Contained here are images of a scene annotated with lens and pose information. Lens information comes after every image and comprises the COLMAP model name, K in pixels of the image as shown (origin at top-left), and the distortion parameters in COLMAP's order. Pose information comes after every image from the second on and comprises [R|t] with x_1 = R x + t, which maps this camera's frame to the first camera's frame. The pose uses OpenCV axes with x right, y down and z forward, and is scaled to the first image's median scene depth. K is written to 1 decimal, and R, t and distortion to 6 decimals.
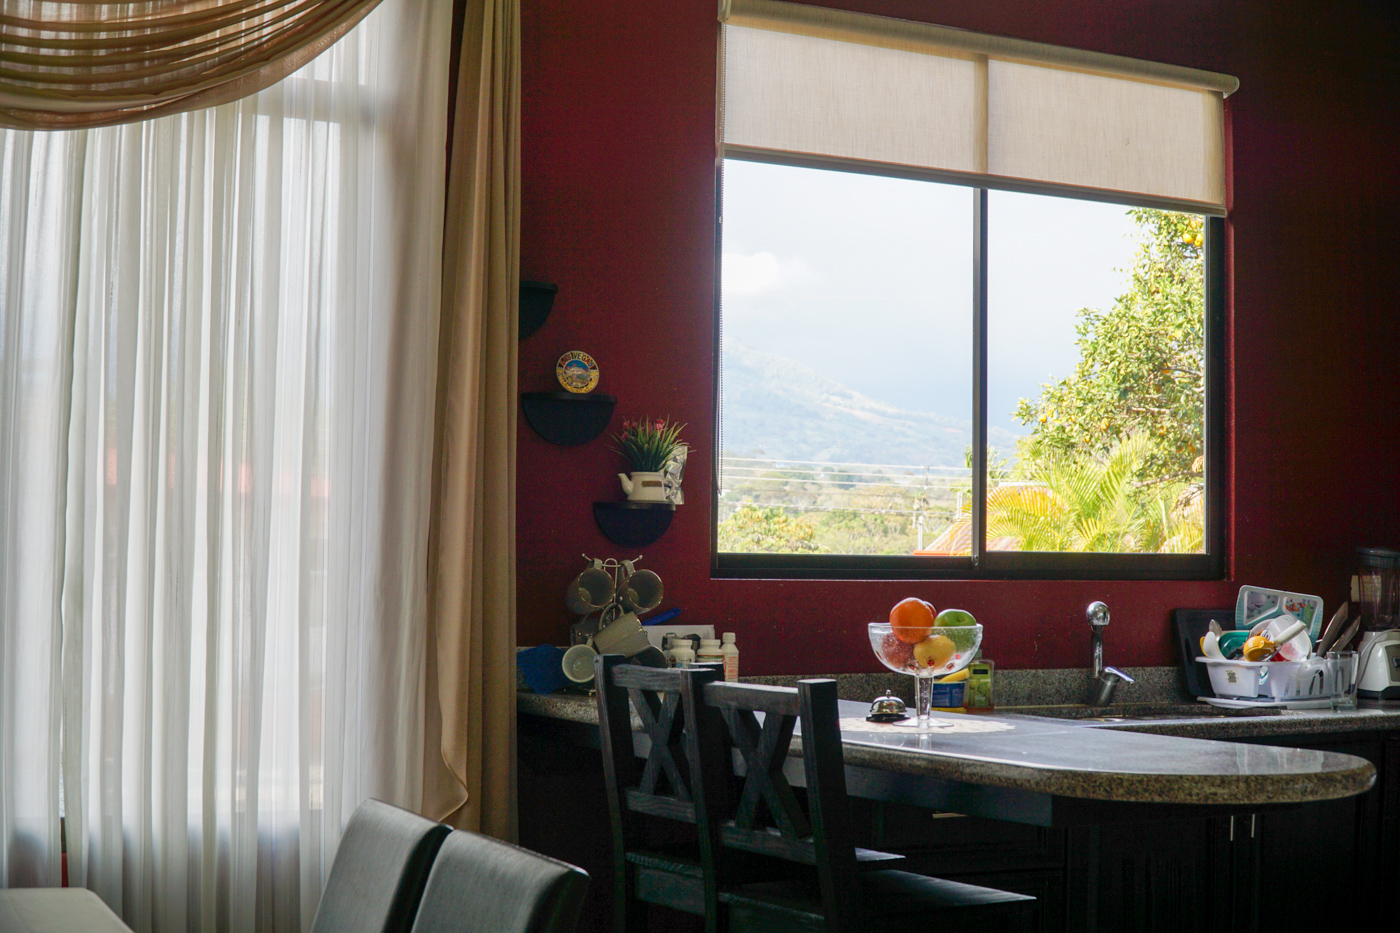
lens RADIAL K [[2215.0, 0, 694.6], [0, 2215.0, 459.4], [0, 0, 1]] dist [-0.121048, 0.000000]
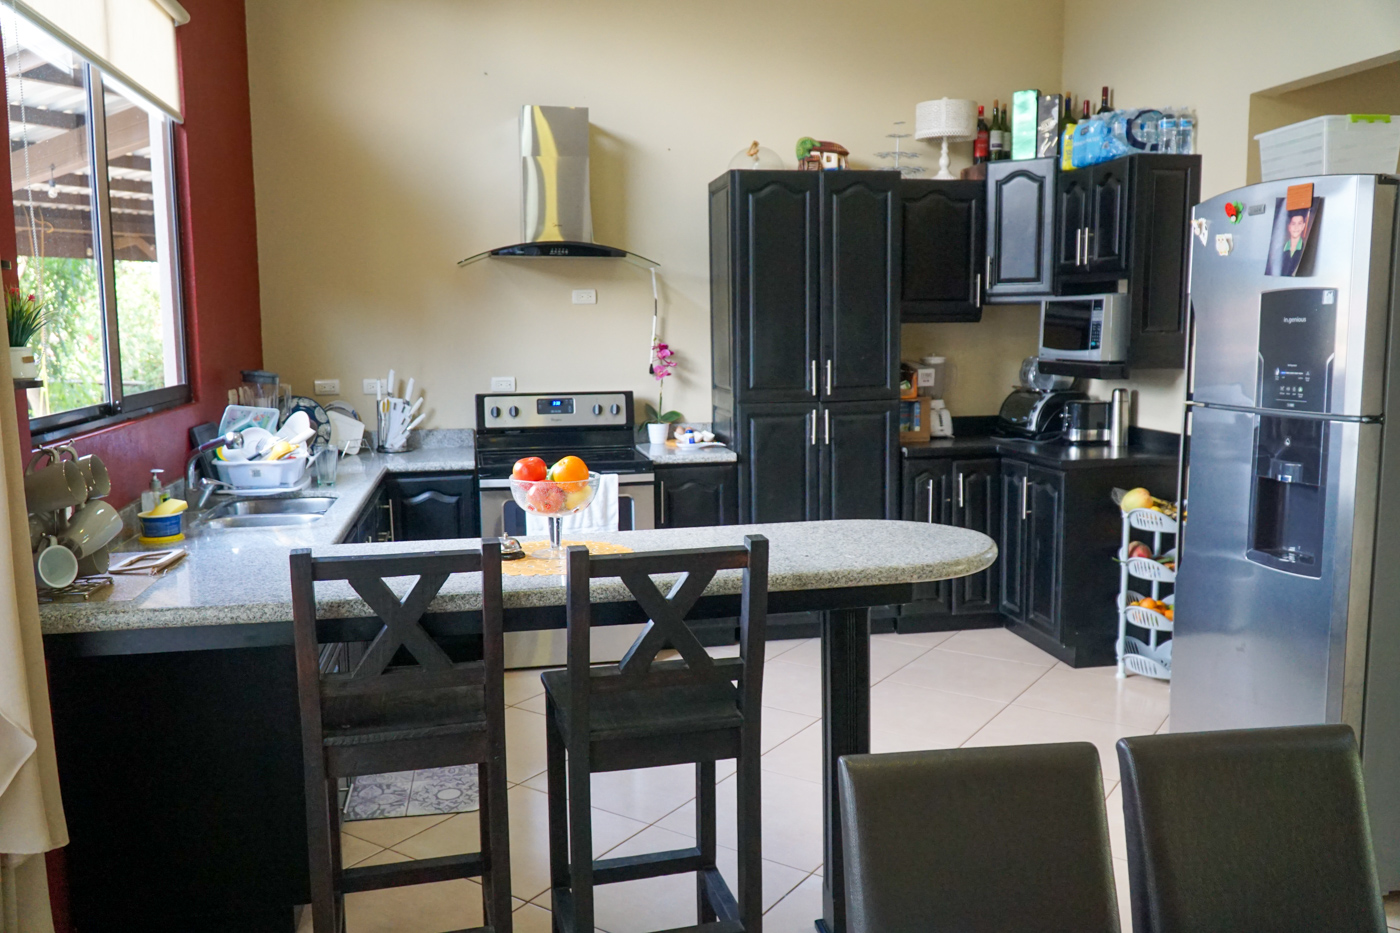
lens RADIAL K [[1126.4, 0, 696.9], [0, 1126.4, 461.0], [0, 0, 1]] dist [0.005768, -0.023446]
pose [[0.311512, -0.133092, 0.940876, -0.338238], [-0.024057, 0.988721, 0.147825, -0.019970], [-0.949938, -0.068683, 0.304796, 0.529685]]
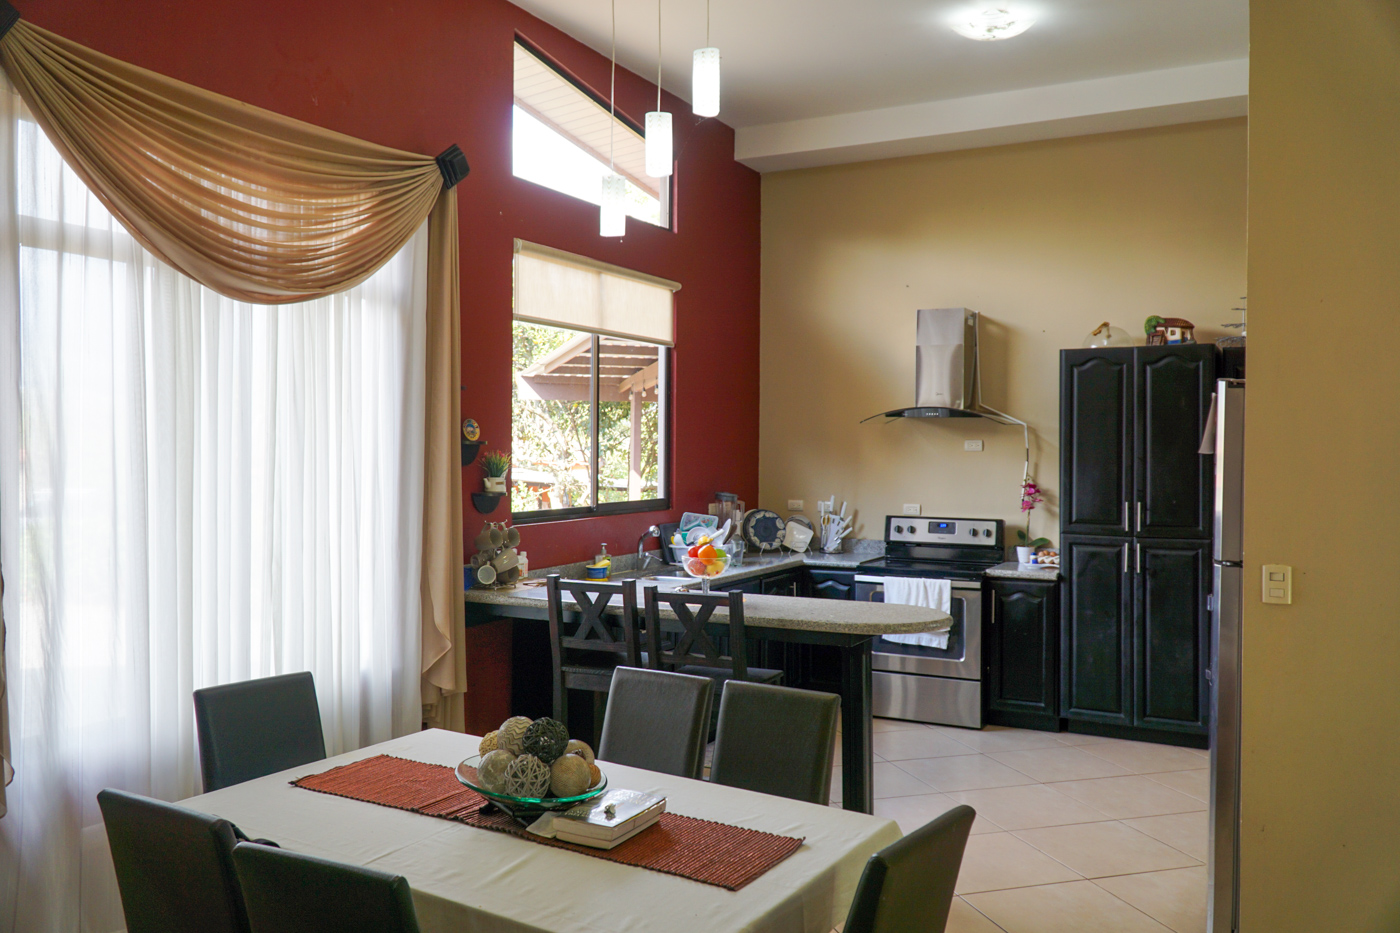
lens RADIAL K [[1126.4, 0, 691.6], [0, 1126.4, 467.8], [0, 0, 1]] dist [0.005768, -0.023446]
pose [[0.840293, -0.020103, 0.541760, -0.389725], [-0.015587, 0.998003, 0.061209, -0.062346], [-0.541908, -0.059878, 0.838302, 0.025828]]
